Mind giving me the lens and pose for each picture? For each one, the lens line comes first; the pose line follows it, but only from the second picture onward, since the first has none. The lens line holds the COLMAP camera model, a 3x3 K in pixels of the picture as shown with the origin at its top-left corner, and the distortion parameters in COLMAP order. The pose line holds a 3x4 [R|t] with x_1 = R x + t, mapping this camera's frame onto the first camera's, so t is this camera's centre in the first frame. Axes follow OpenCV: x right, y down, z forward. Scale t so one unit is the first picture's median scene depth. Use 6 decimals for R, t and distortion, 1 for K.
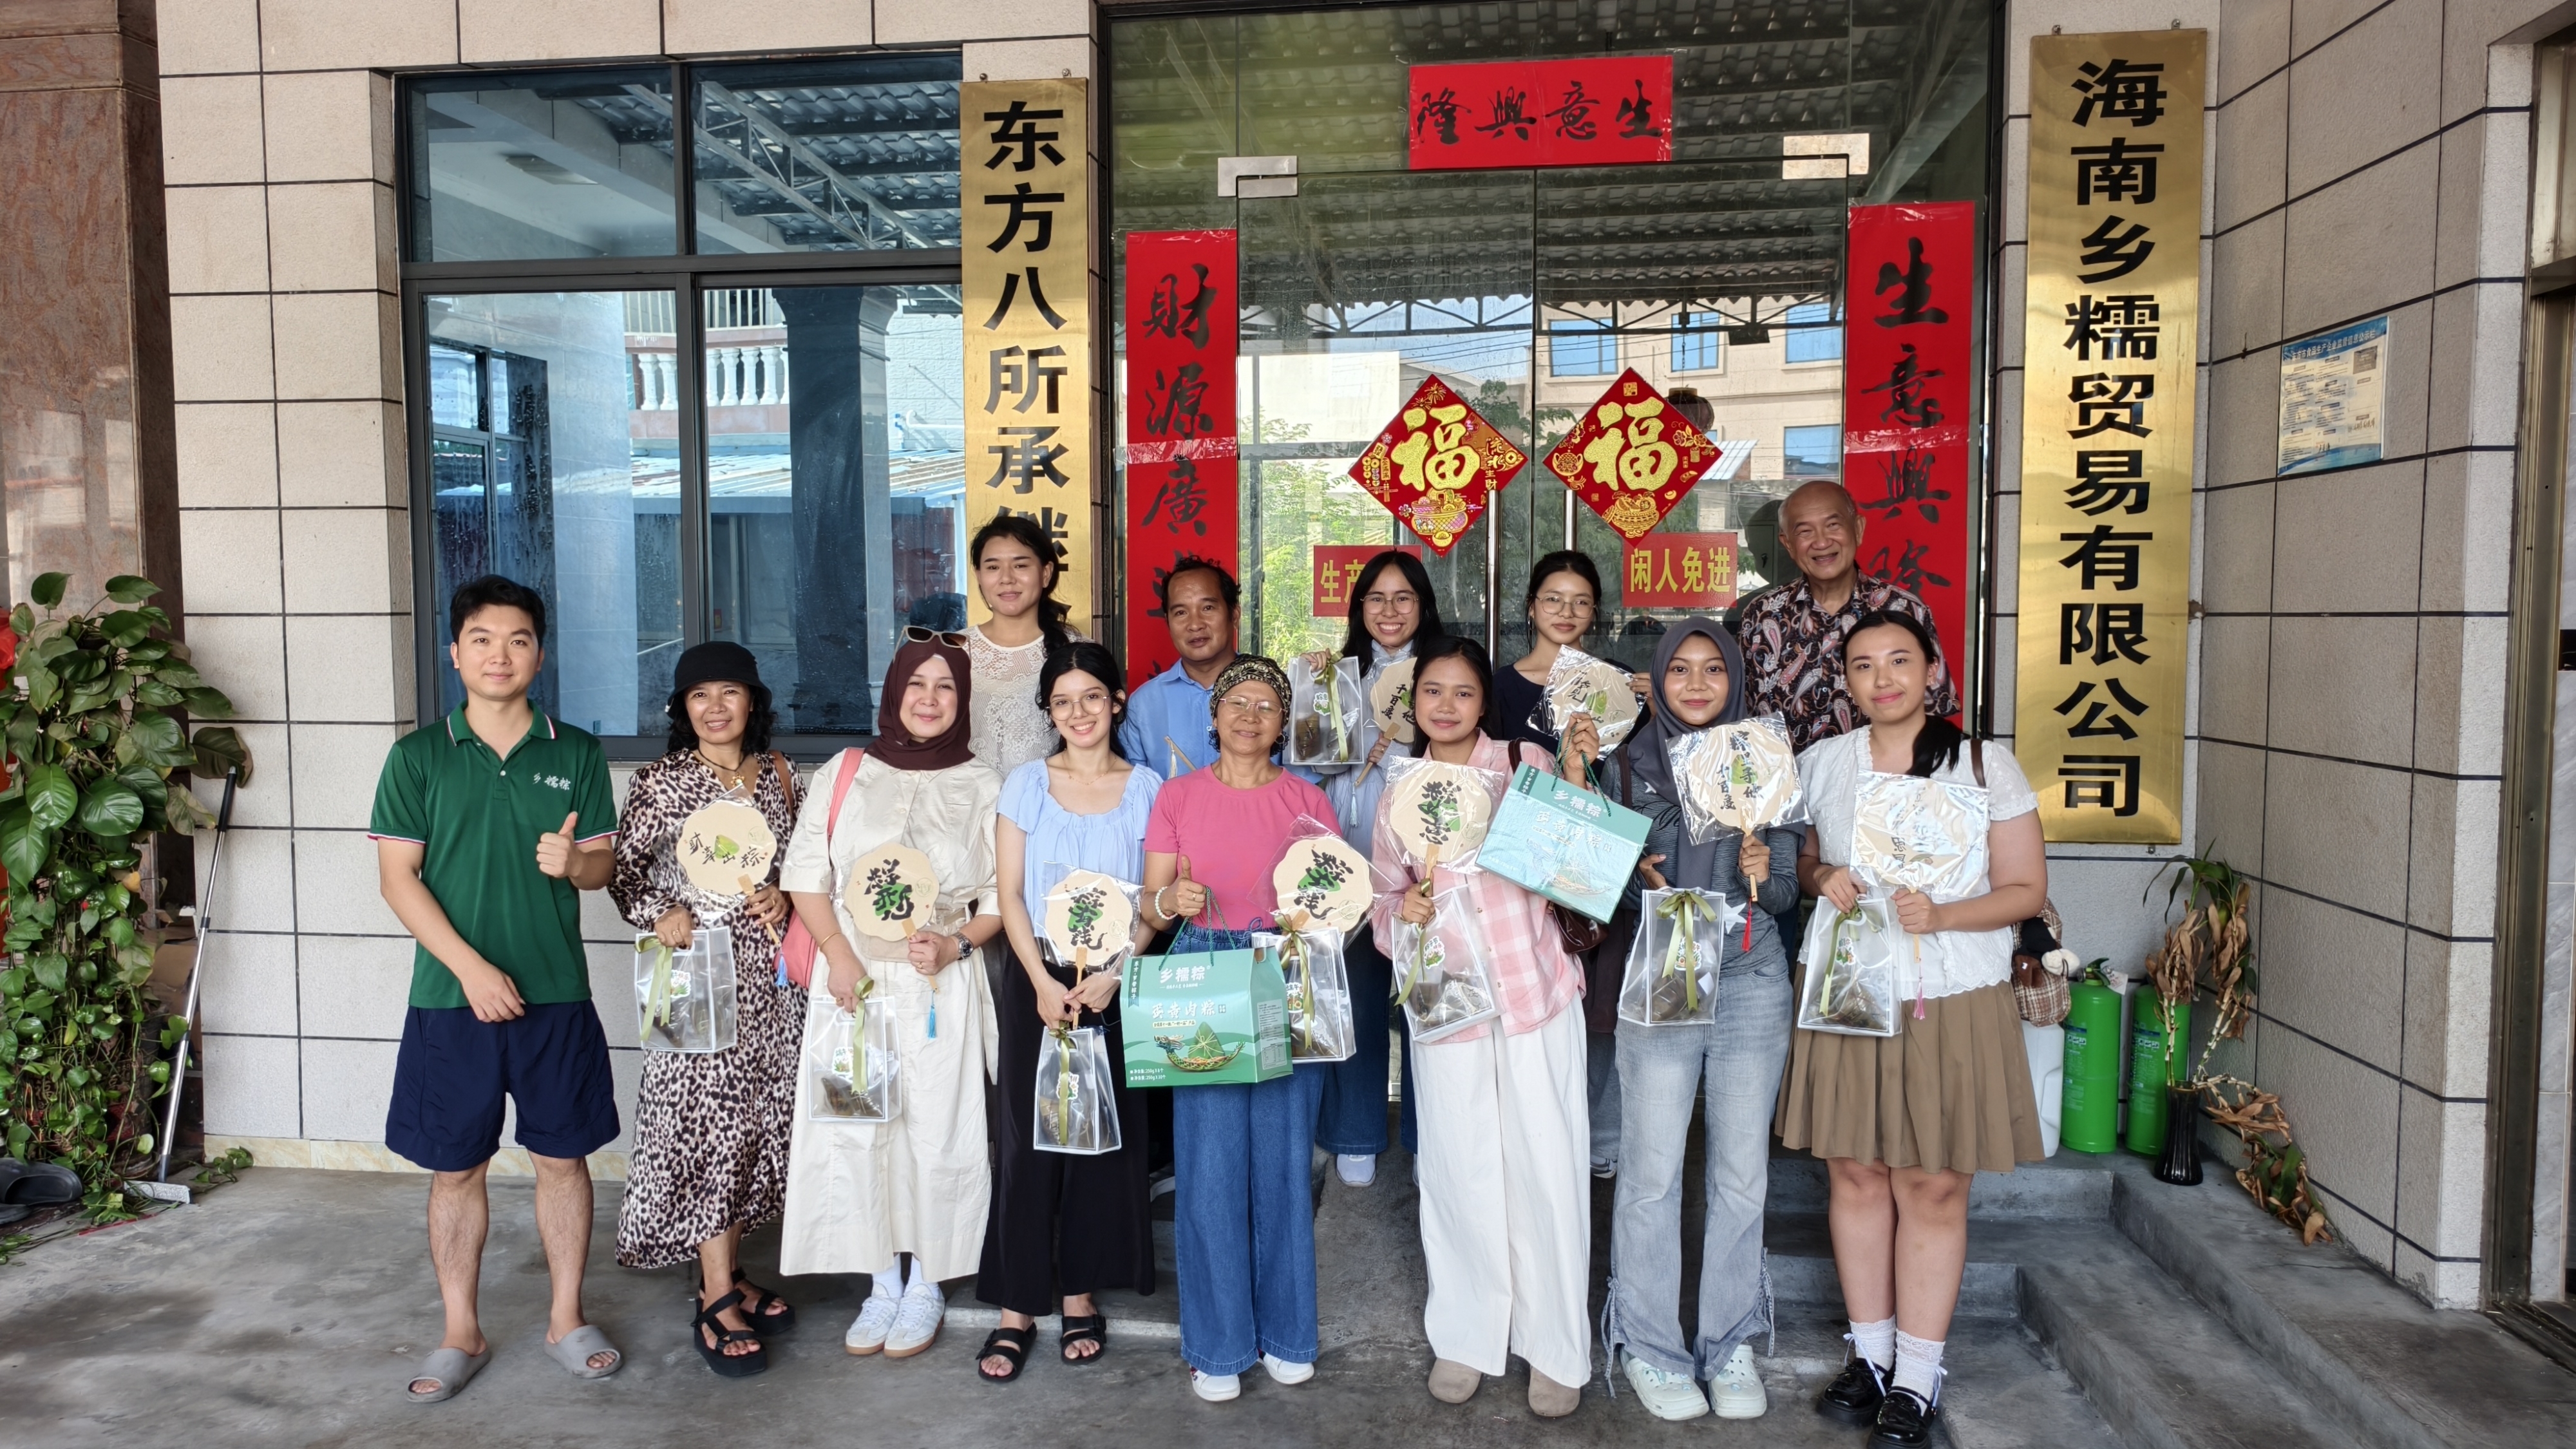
lens RADIAL K [[1826.4, 0, 1308.4], [0, 1826.4, 736.3], [0, 0, 1]] dist [0.012920, 0.003081]
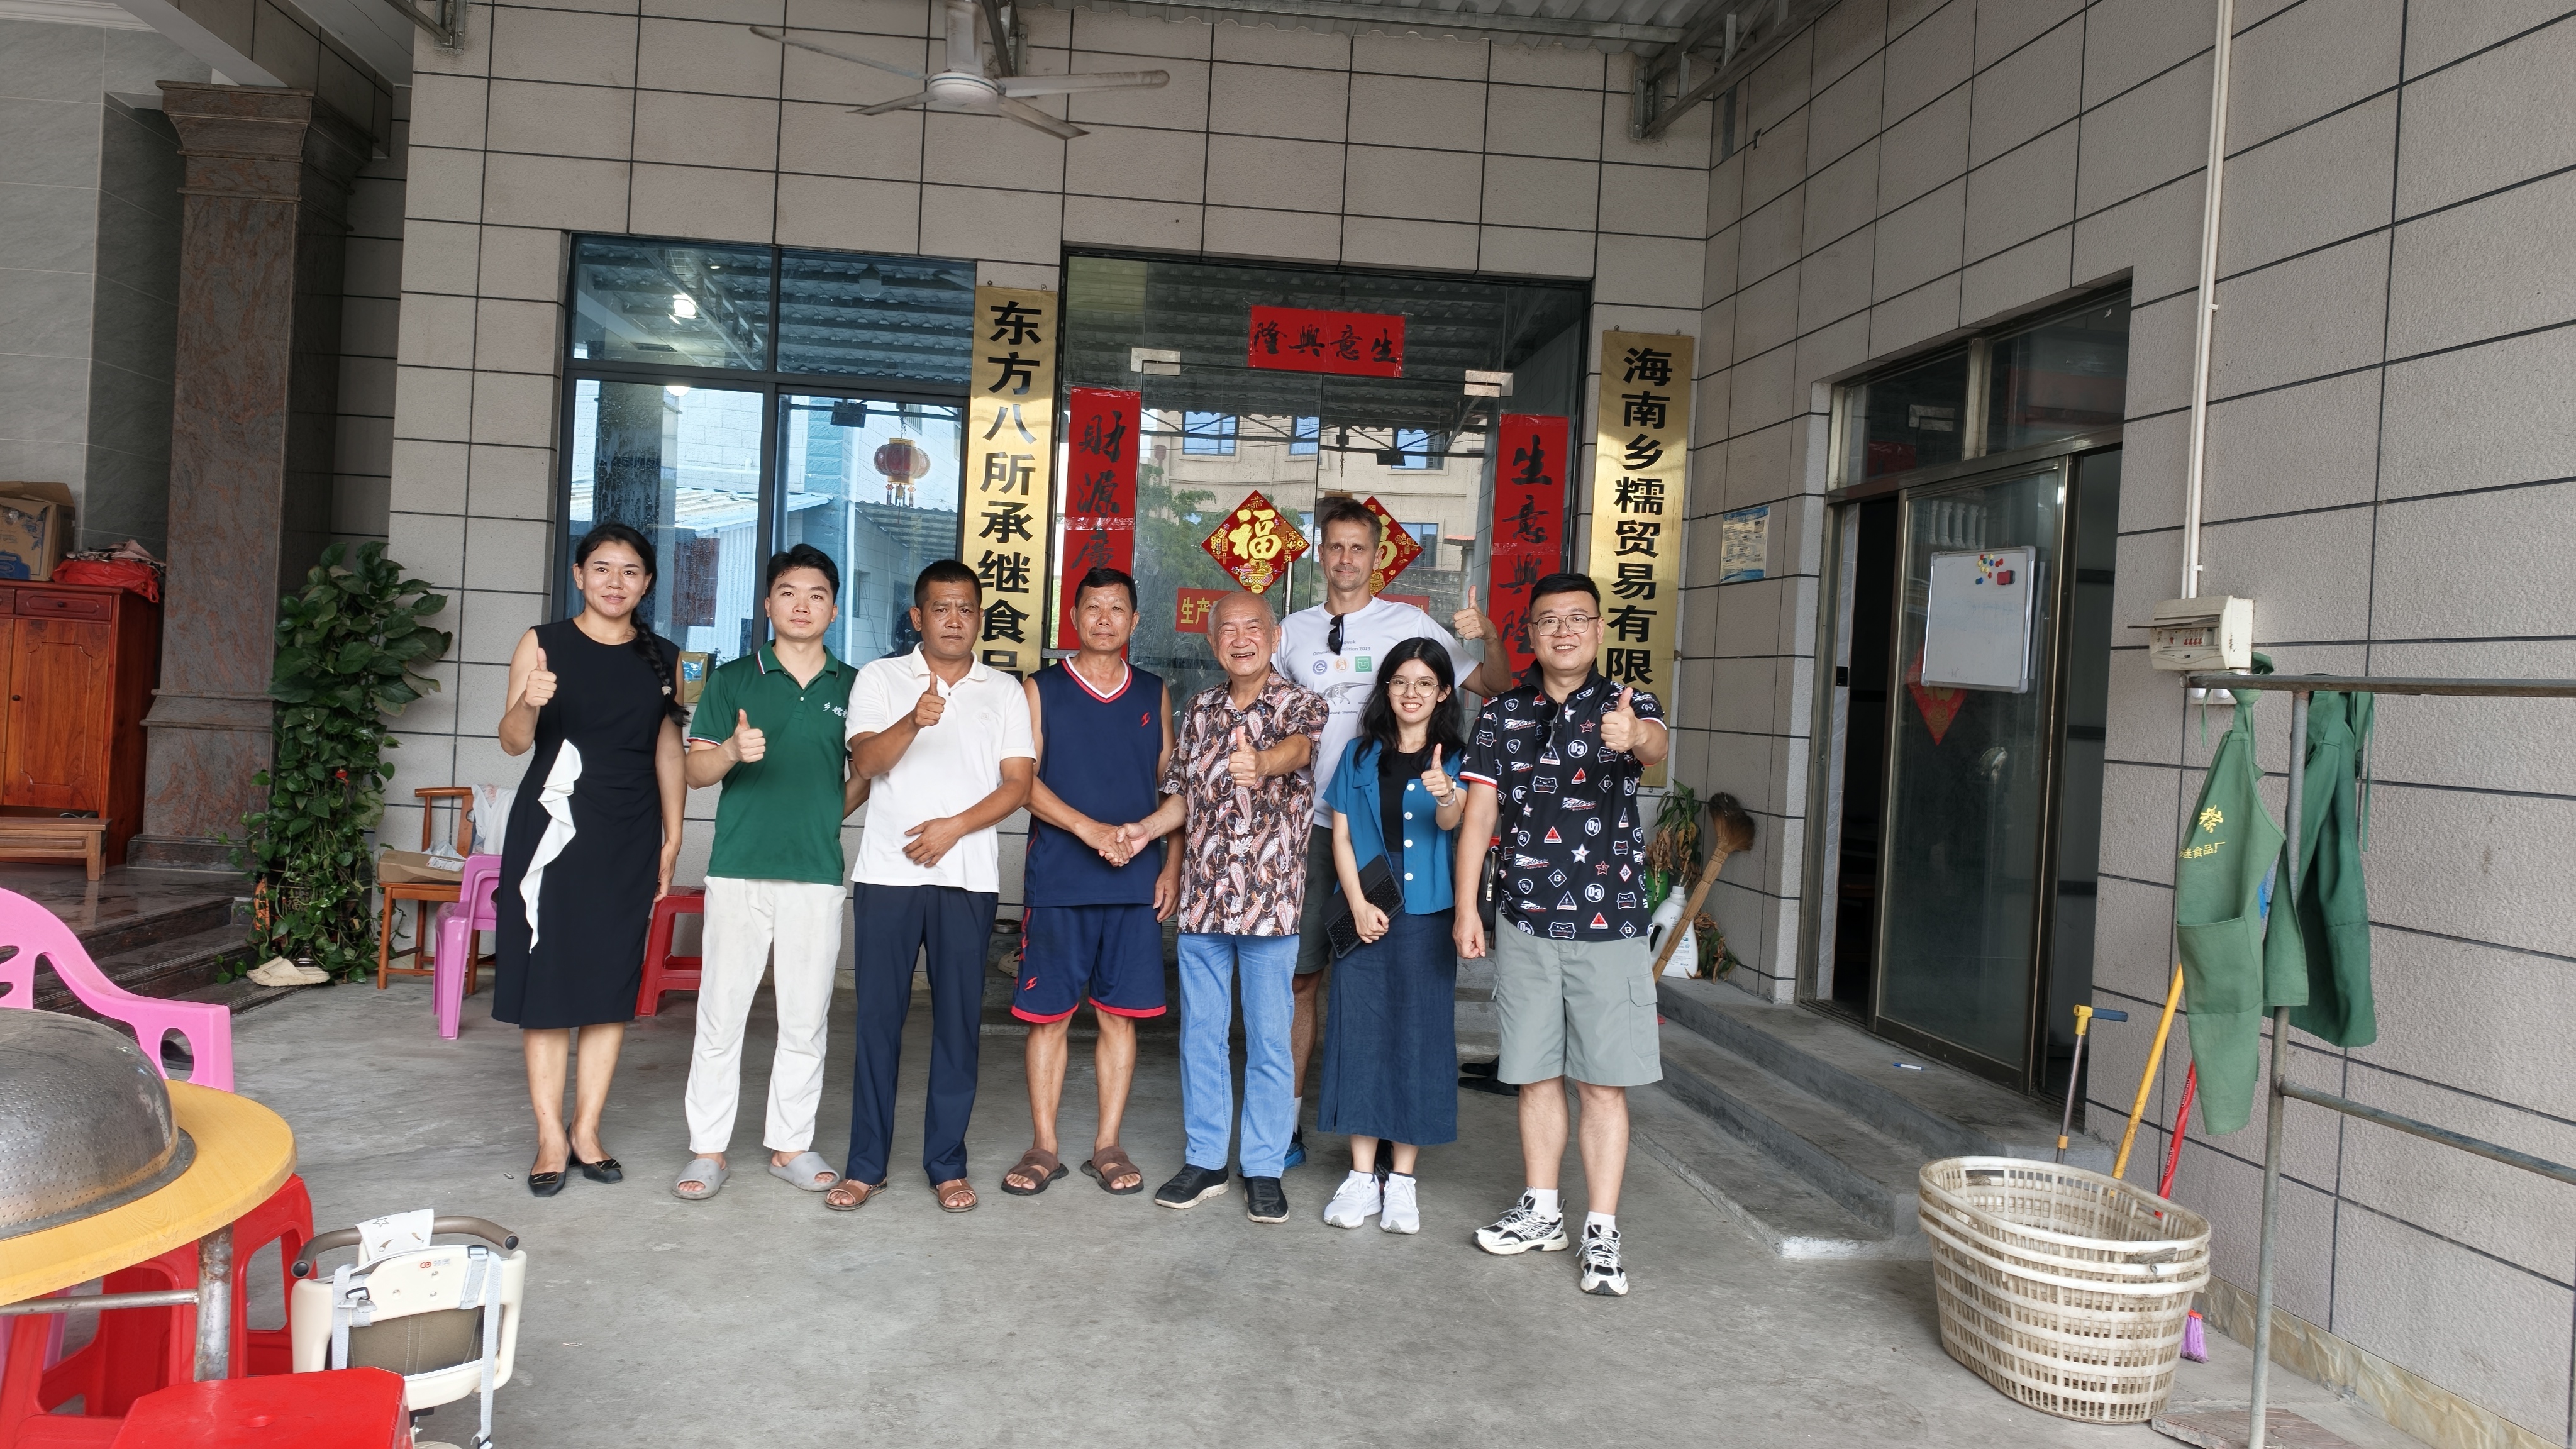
lens RADIAL K [[1787.2, 0, 1266.1], [0, 1787.2, 729.5], [0, 0, 1]] dist [0.050513, -0.048296]
pose [[0.977352, 0.049483, 0.205752, -0.255540], [-0.041659, 0.998241, -0.042189, 0.090280], [-0.207478, 0.032662, 0.977694, -0.601953]]
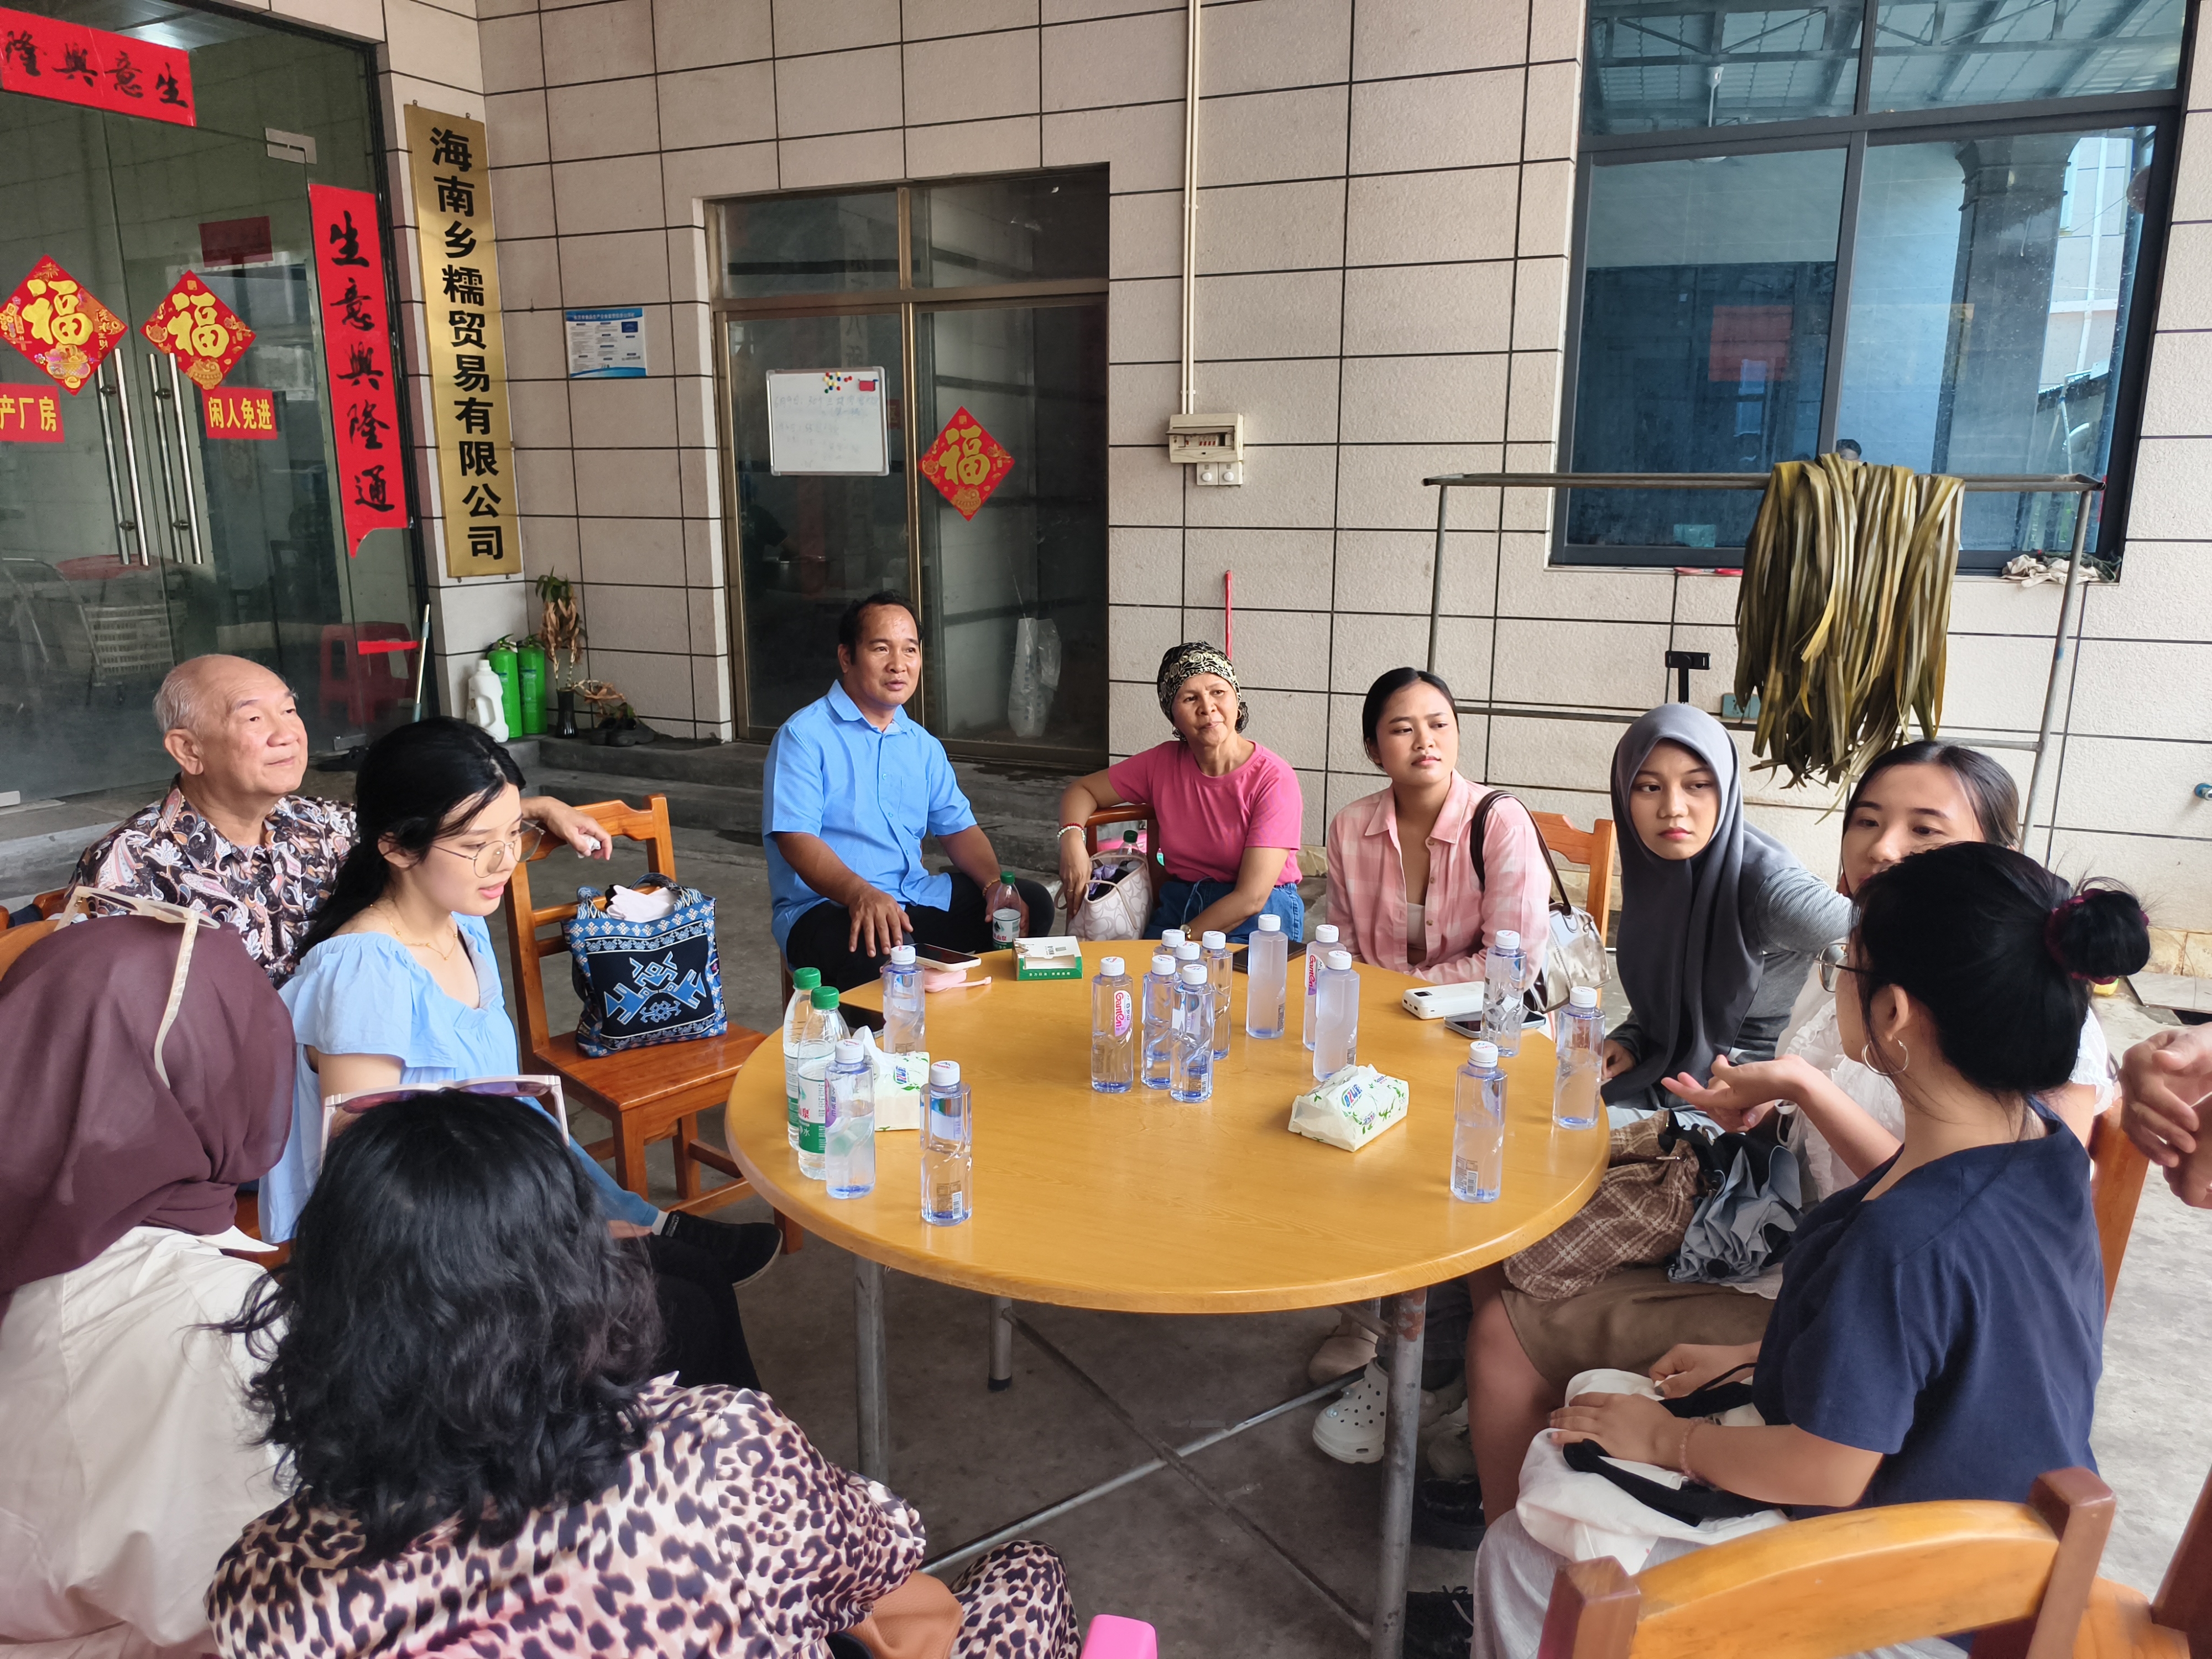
lens RADIAL K [[1543.2, 0, 1099.2], [0, 1543.2, 846.0], [0, 0, 1]] dist [0.000444, -0.008607]
pose [[0.345493, -0.215799, 0.913272, -0.818903], [0.058244, 0.976255, 0.208648, 0.035704], [-0.936612, -0.018893, 0.349859, -0.129853]]
